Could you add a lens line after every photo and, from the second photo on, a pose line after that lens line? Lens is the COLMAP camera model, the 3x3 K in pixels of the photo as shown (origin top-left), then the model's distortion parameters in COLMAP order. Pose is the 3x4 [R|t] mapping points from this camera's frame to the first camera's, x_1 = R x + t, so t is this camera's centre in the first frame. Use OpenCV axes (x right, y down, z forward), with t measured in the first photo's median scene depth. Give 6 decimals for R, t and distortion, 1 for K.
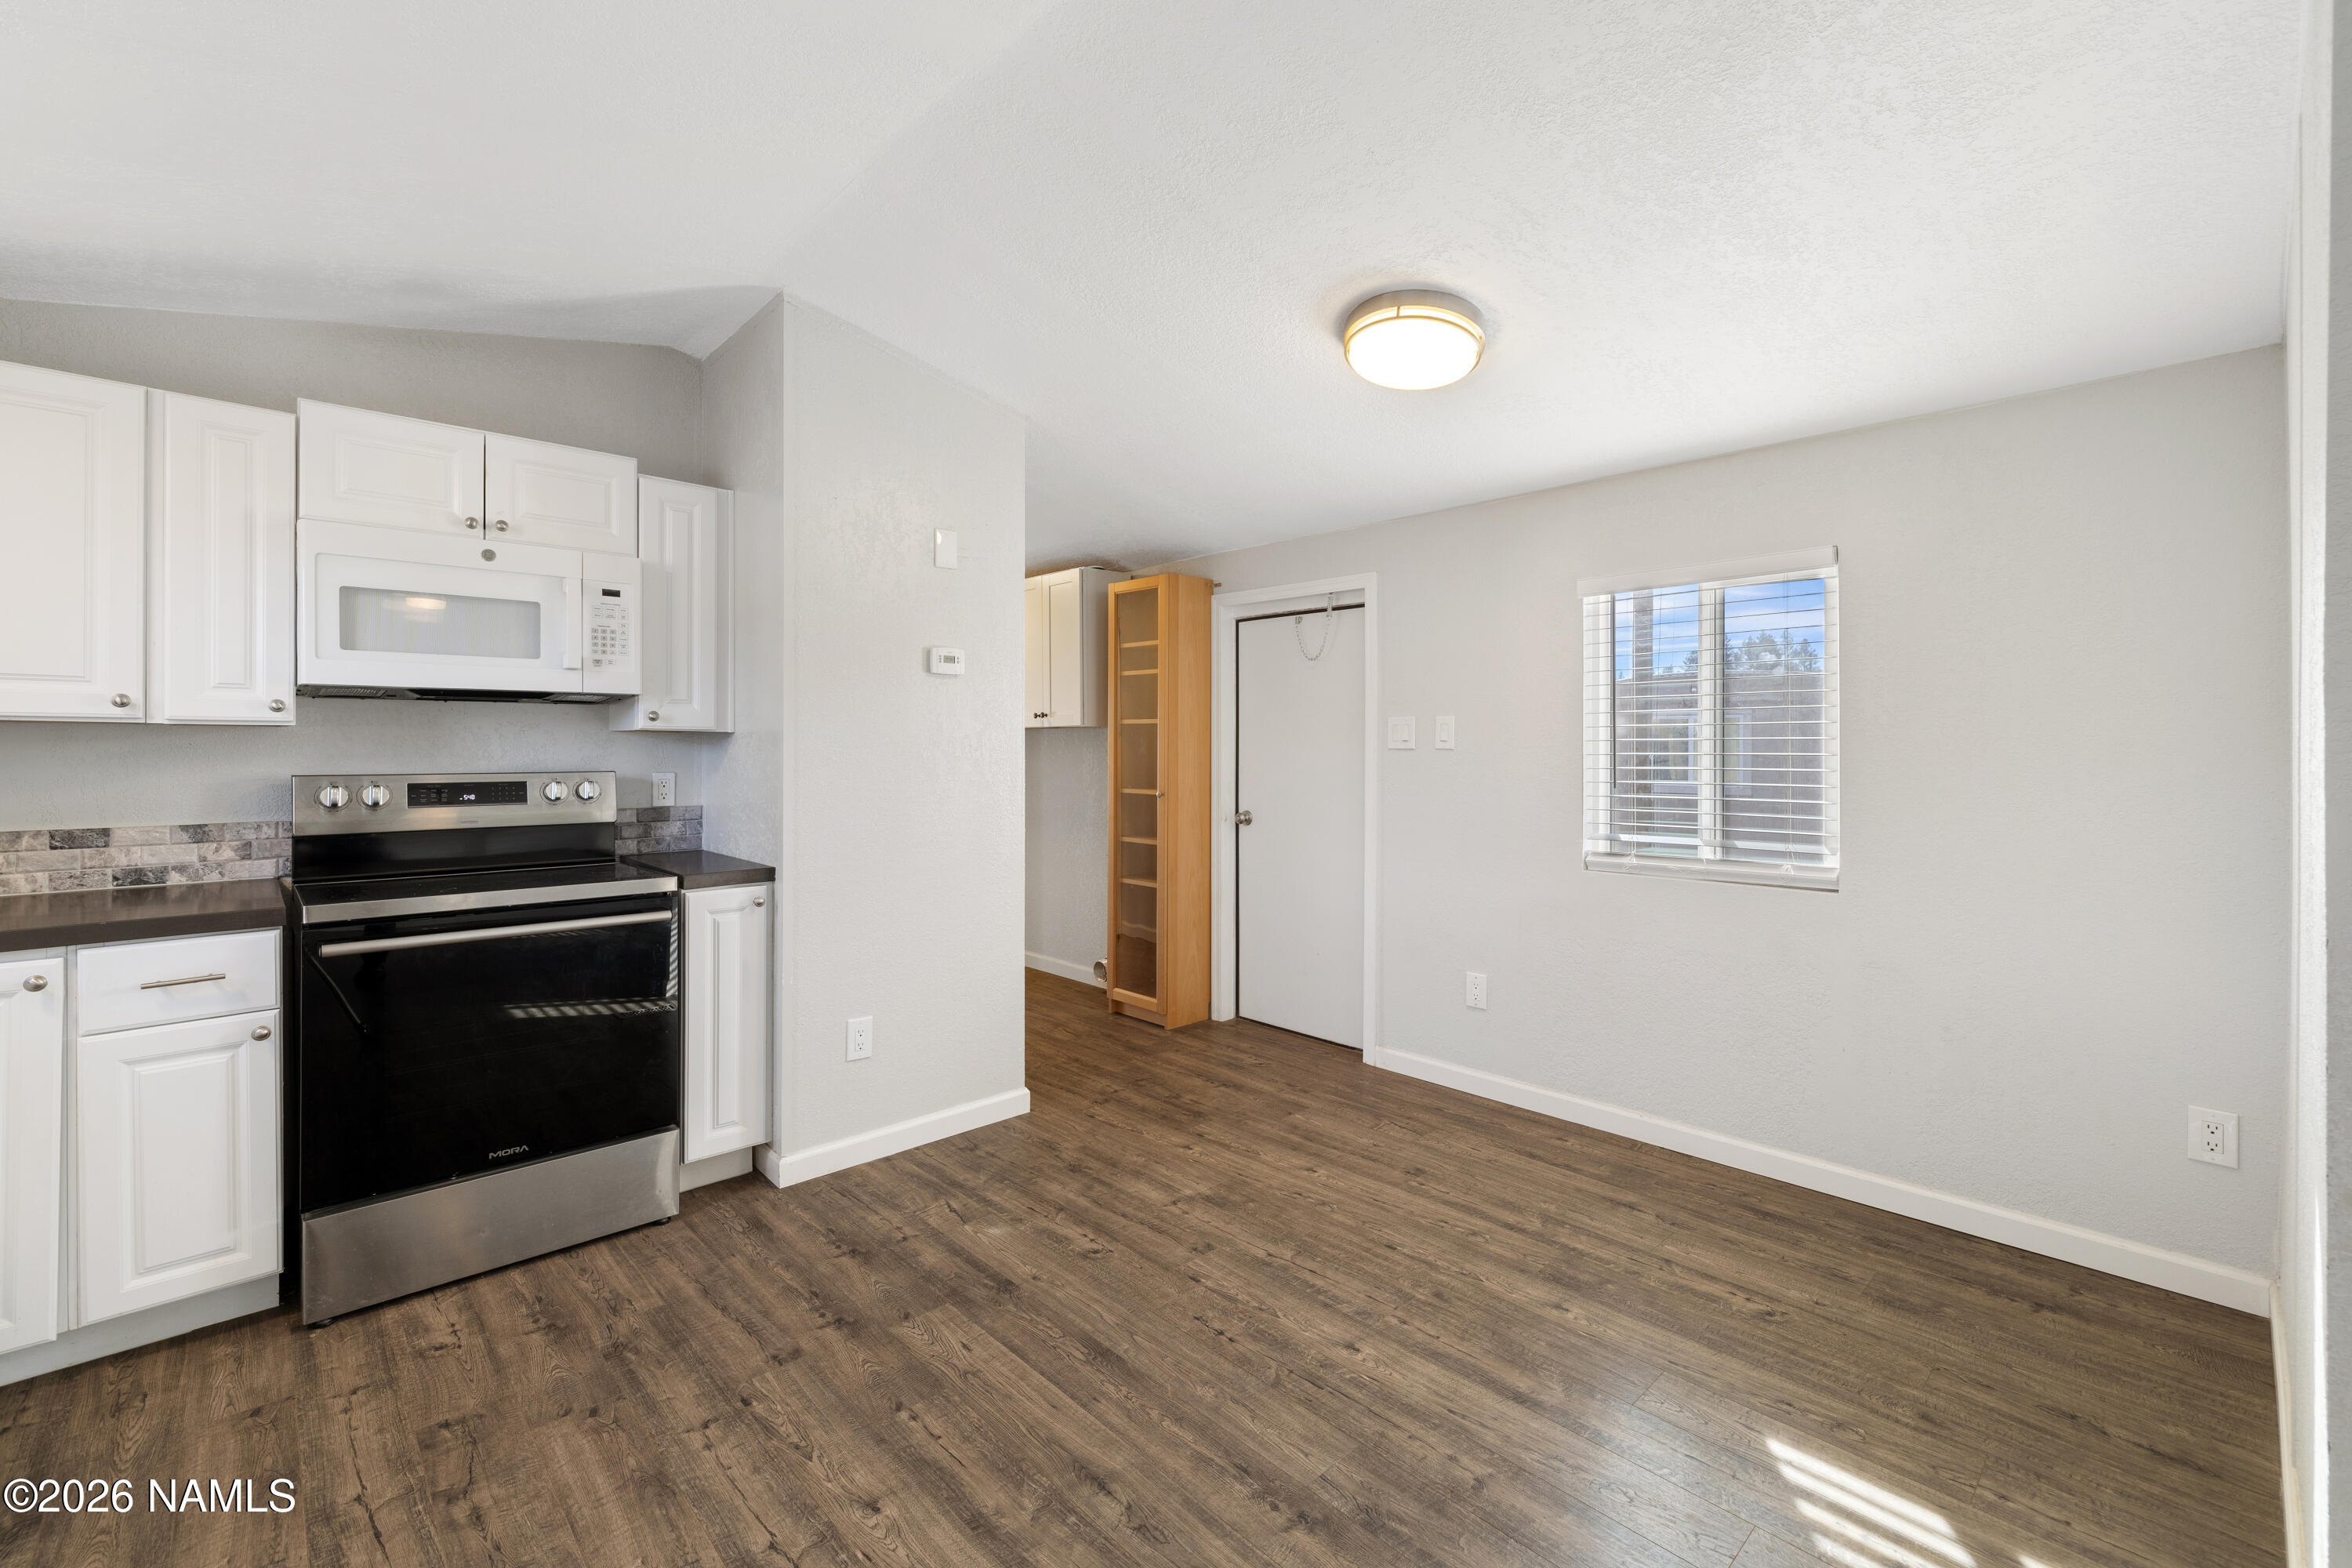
lens RADIAL K [[992.0, 0, 1177.3], [0, 992.0, 750.6], [0, 0, 1]] dist [-0.000889, 0.000191]
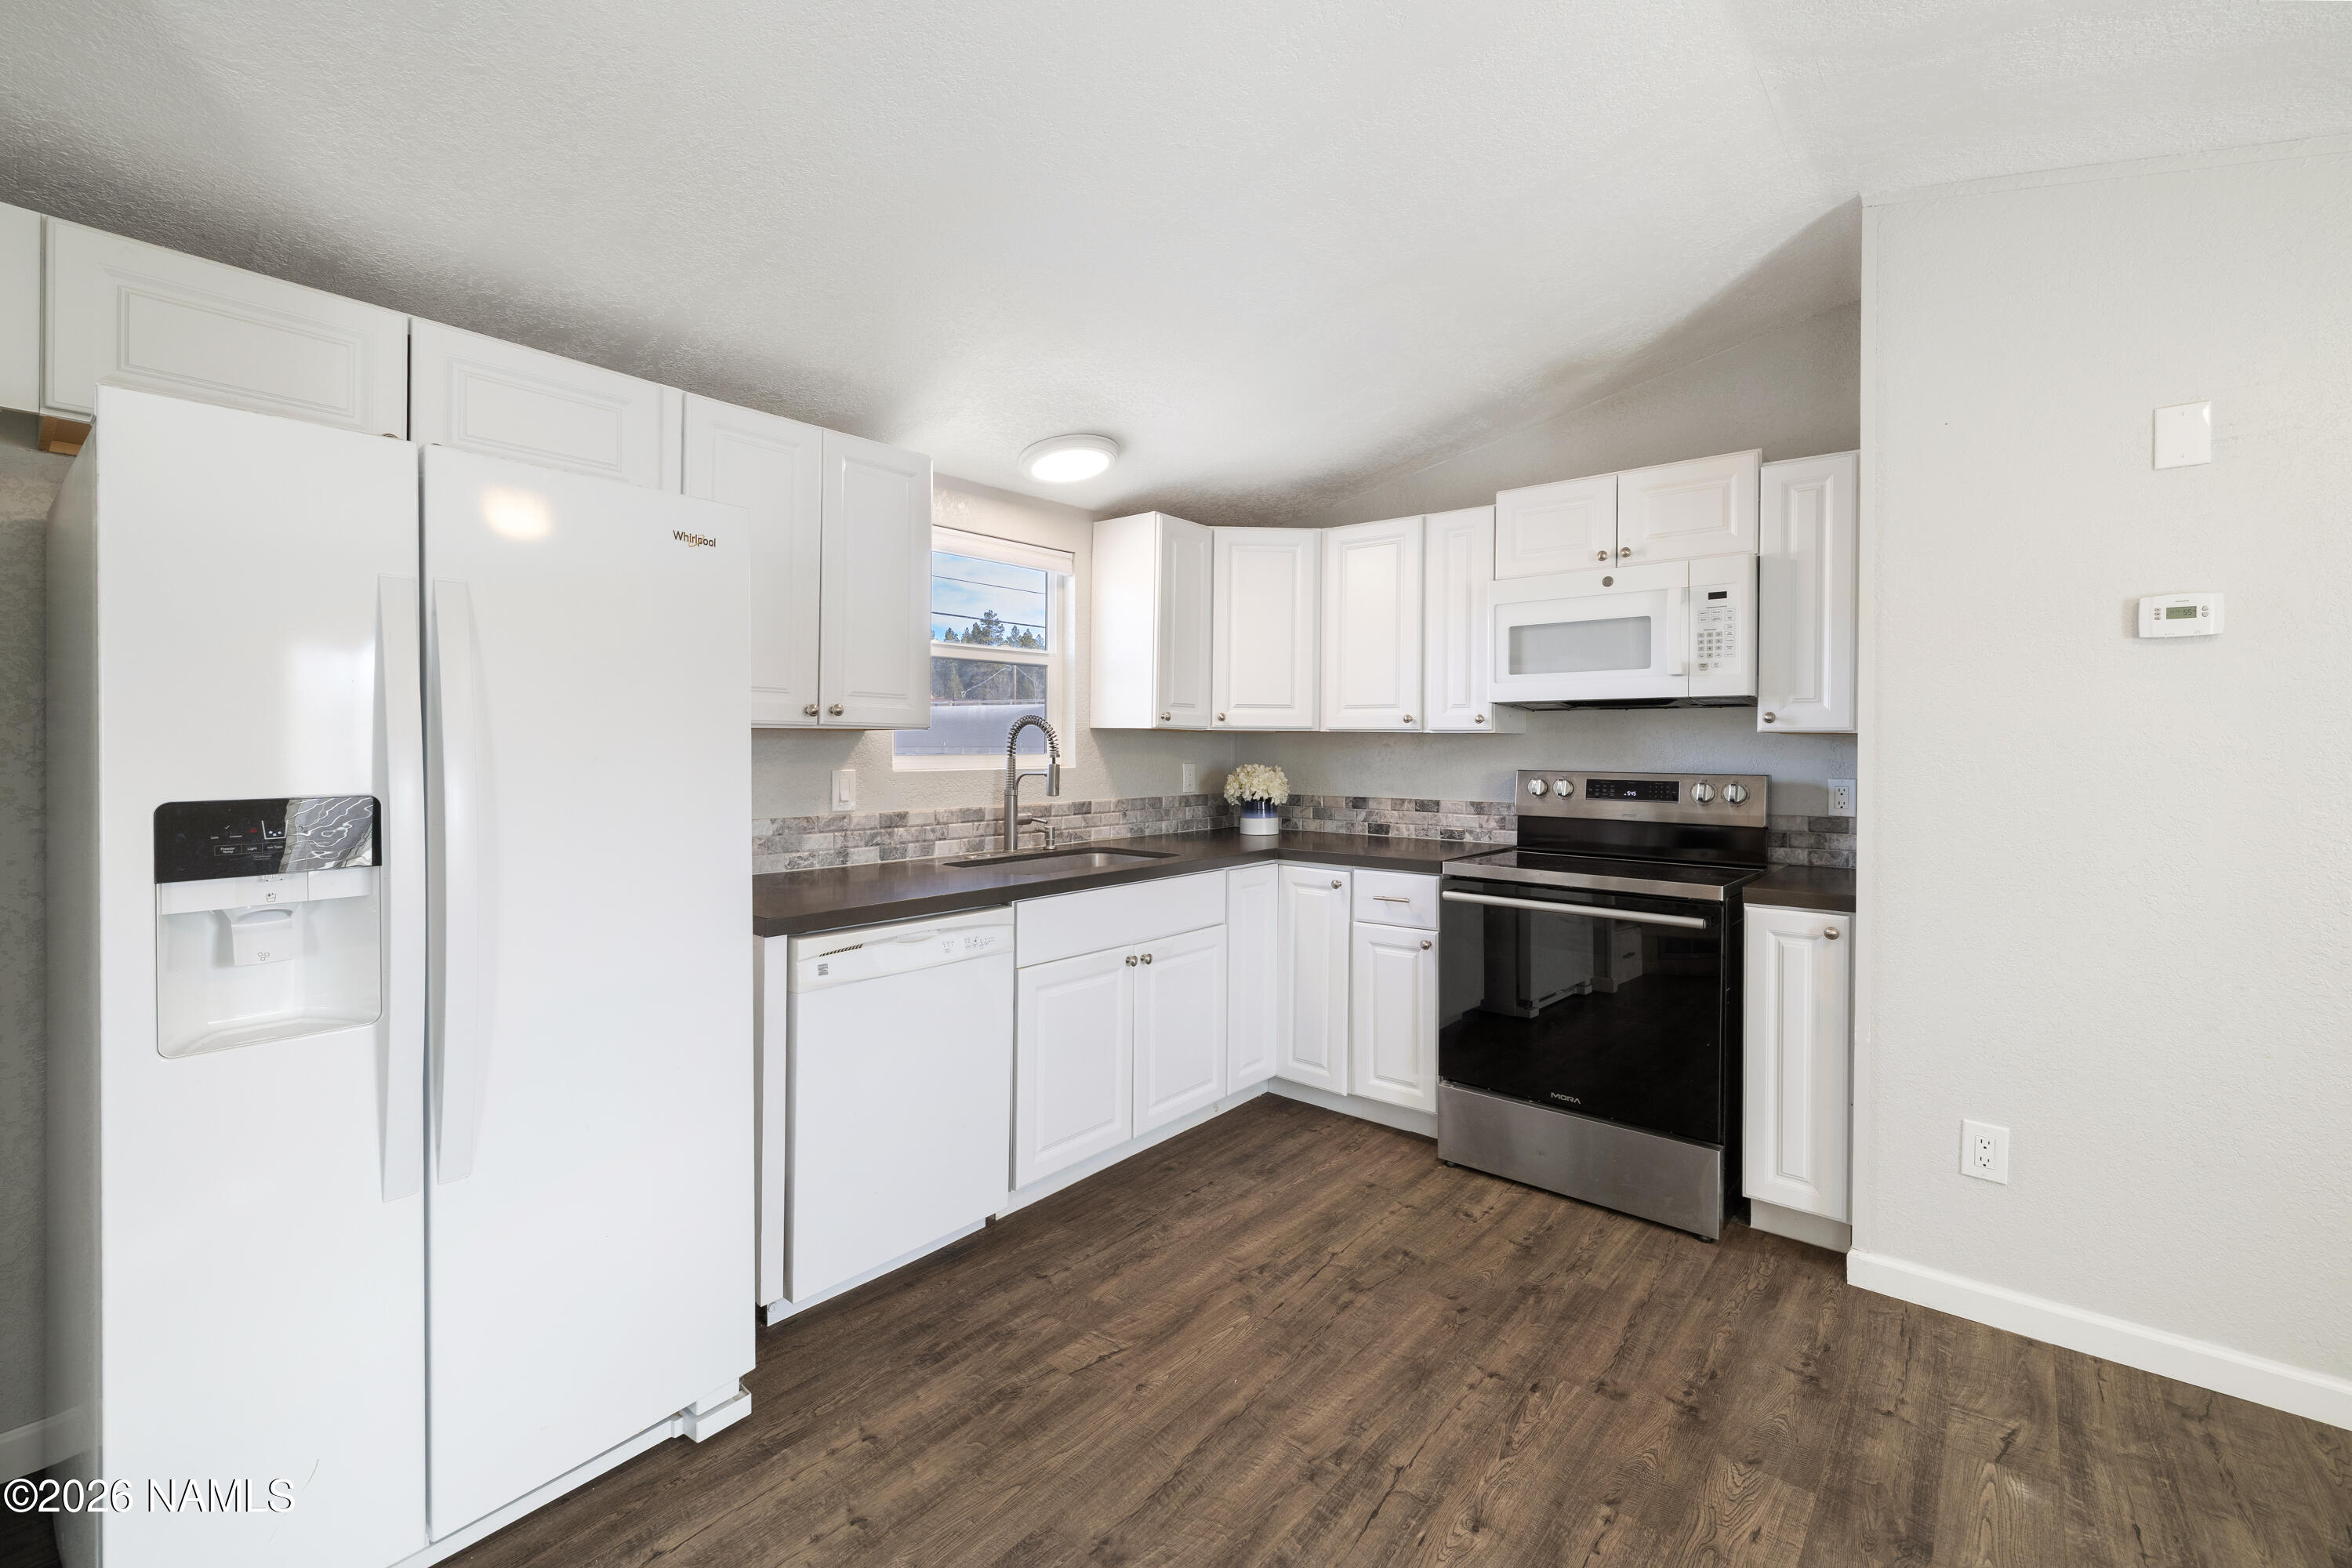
lens RADIAL K [[1004.9, 0, 1152.4], [0, 1004.9, 749.9], [0, 0, 1]] dist [0.008046, -0.000685]
pose [[0.105047, 0.005291, -0.994453, 0.405557], [-0.008074, 0.999957, 0.004468, -0.003928], [0.994434, 0.007560, 0.105085, 0.356313]]
